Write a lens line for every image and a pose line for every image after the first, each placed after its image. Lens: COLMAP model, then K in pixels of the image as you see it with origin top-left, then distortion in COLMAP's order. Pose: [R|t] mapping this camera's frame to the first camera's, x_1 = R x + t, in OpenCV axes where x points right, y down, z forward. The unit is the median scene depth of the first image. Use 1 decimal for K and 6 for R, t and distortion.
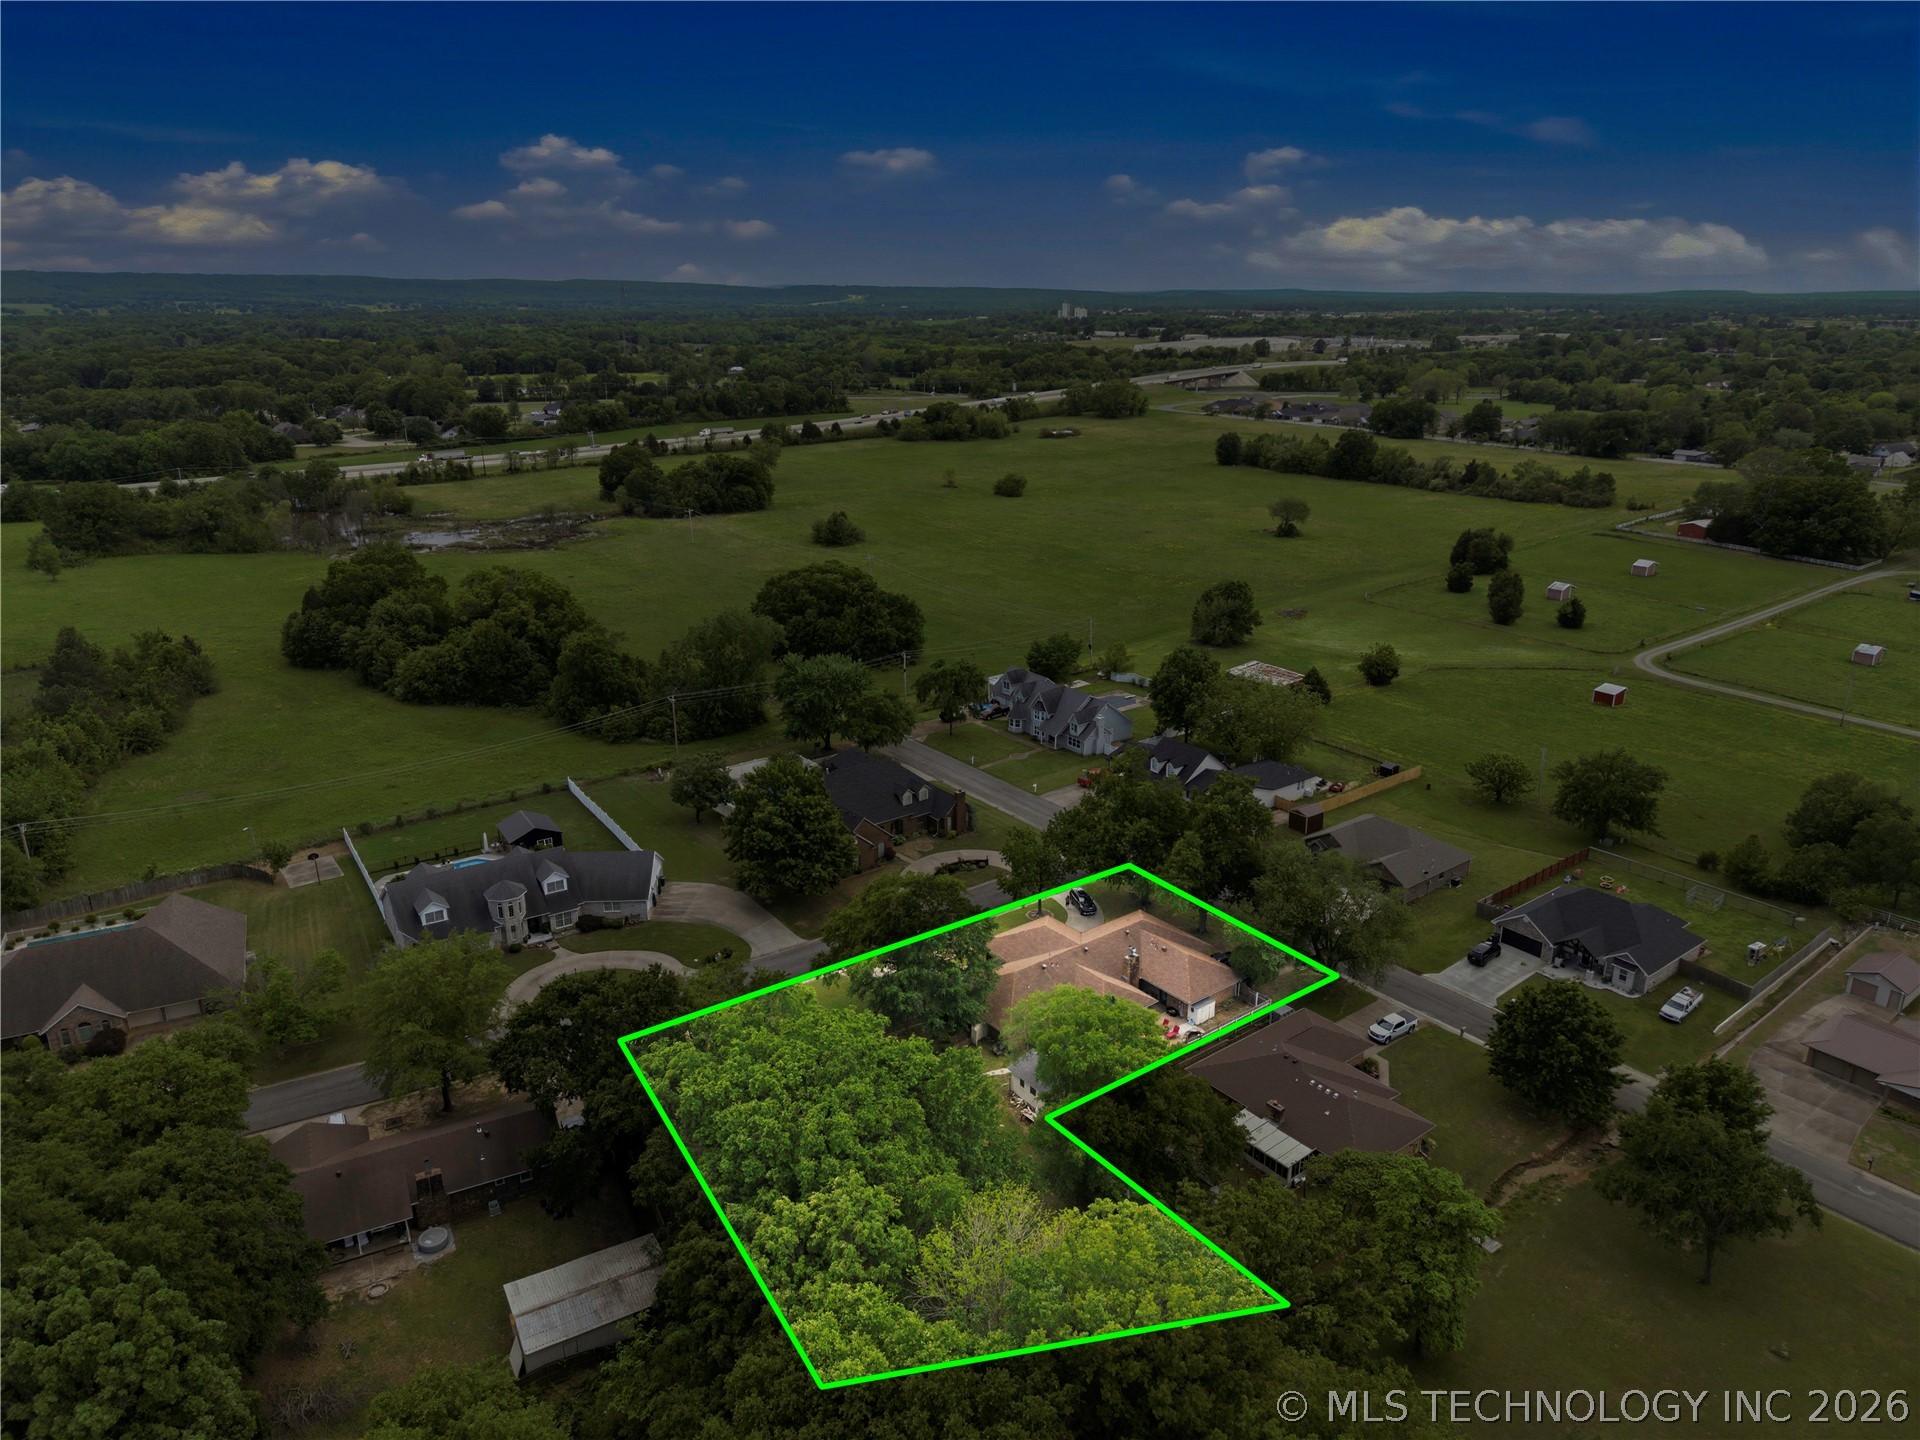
lens RADIAL K [[1274.2, 0, 960.0], [0, 1274.2, 720.0], [0, 0, 1]] dist [0.046436, -0.057615]
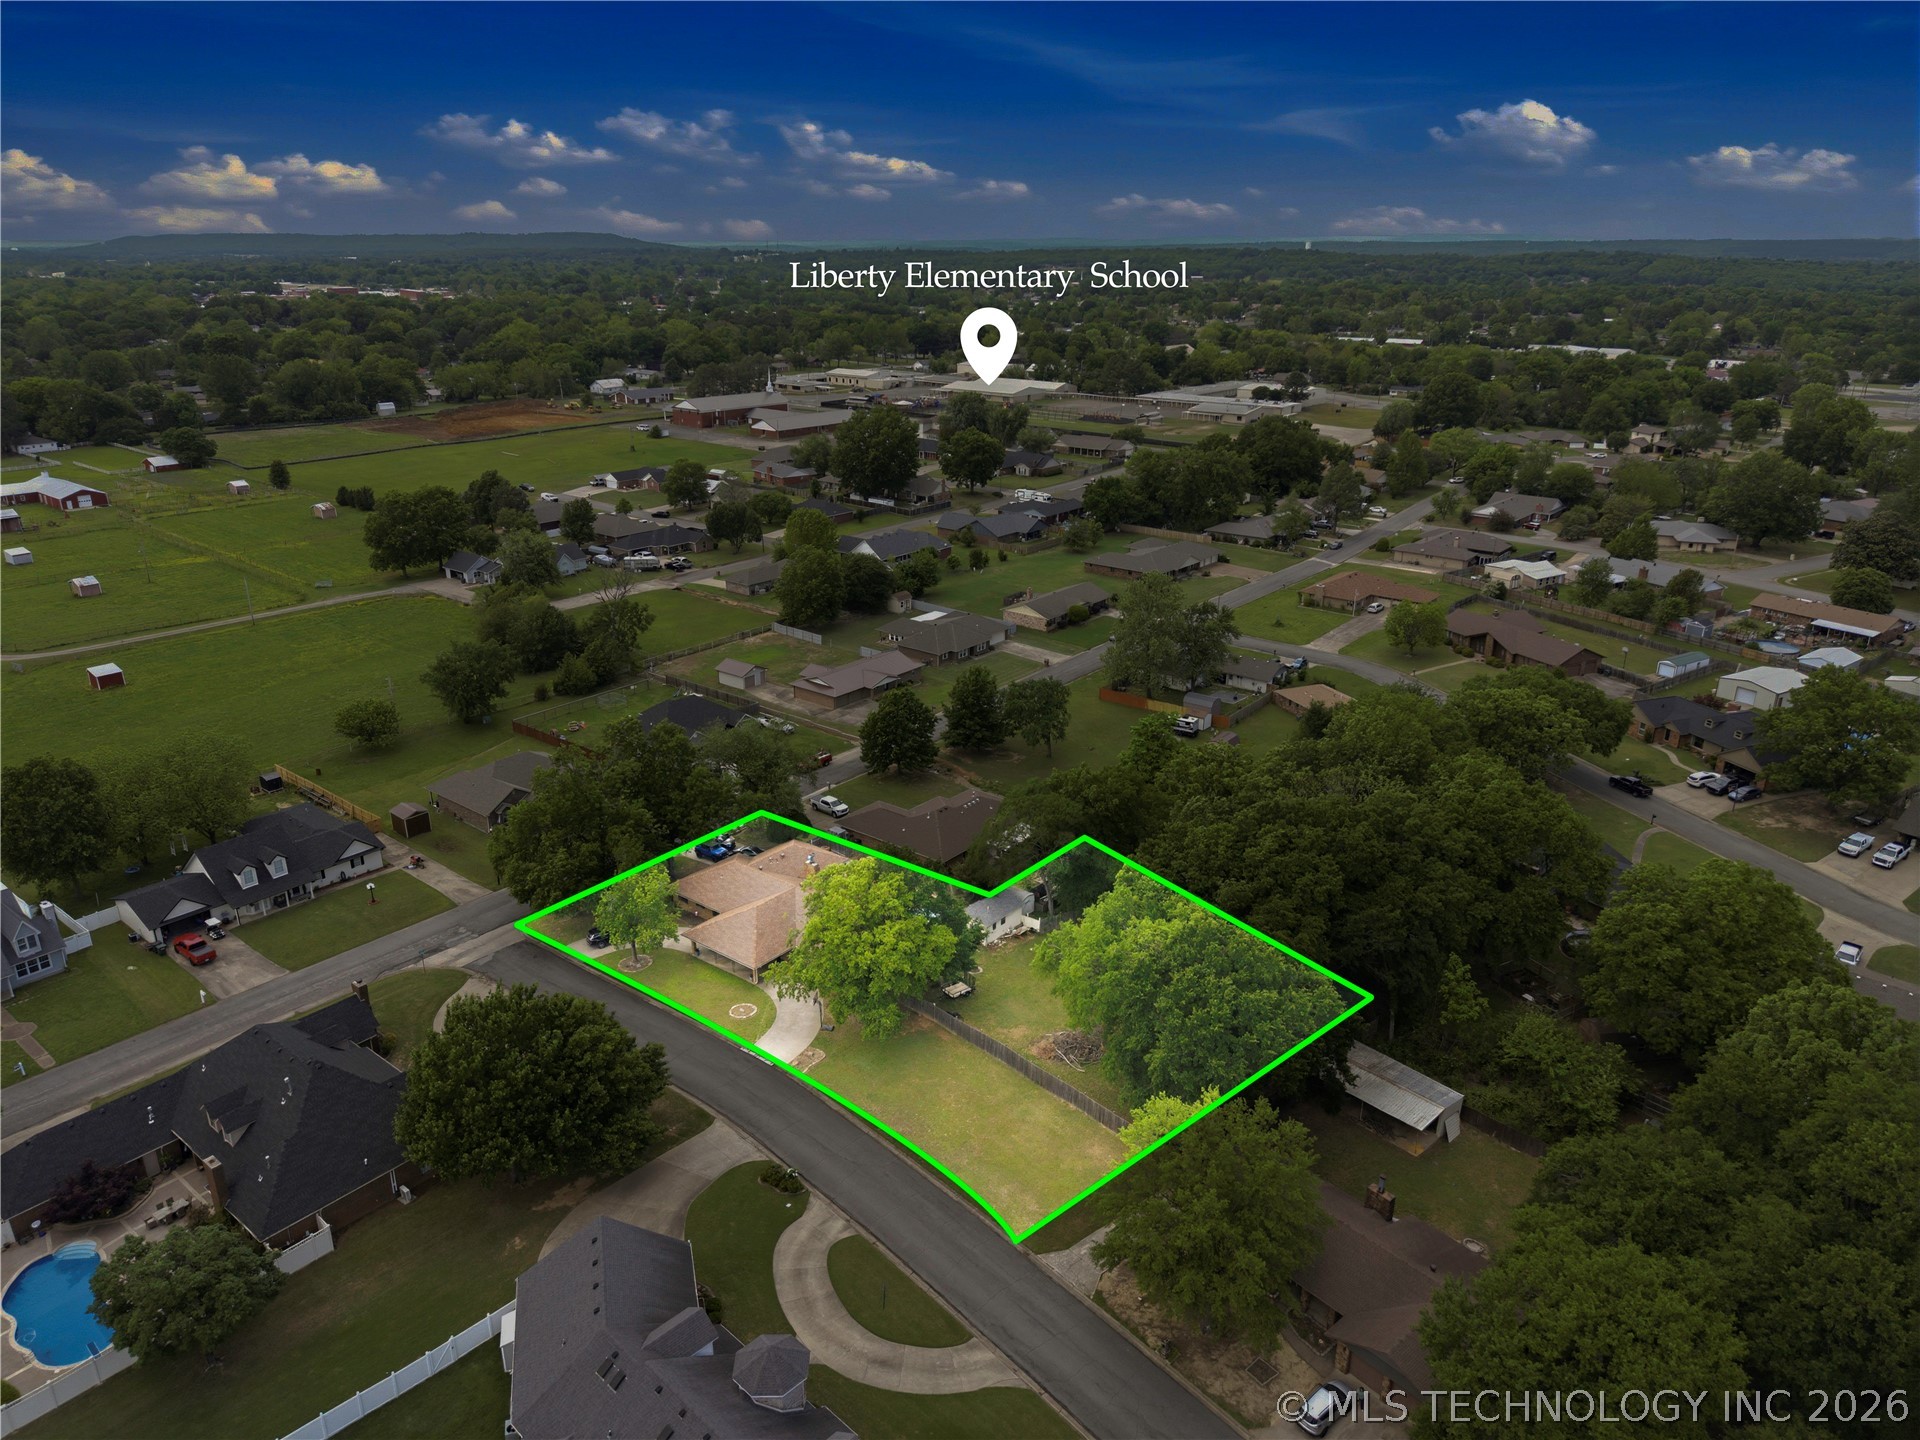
lens RADIAL K [[1274.2, 0, 960.0], [0, 1274.2, 720.0], [0, 0, 1]] dist [0.046436, -0.057615]
pose [[-0.215978, -0.340911, 0.914950, -0.617664], [0.308432, 0.865265, 0.395205, -0.222778], [-0.926403, 0.367555, -0.081730, 0.715116]]
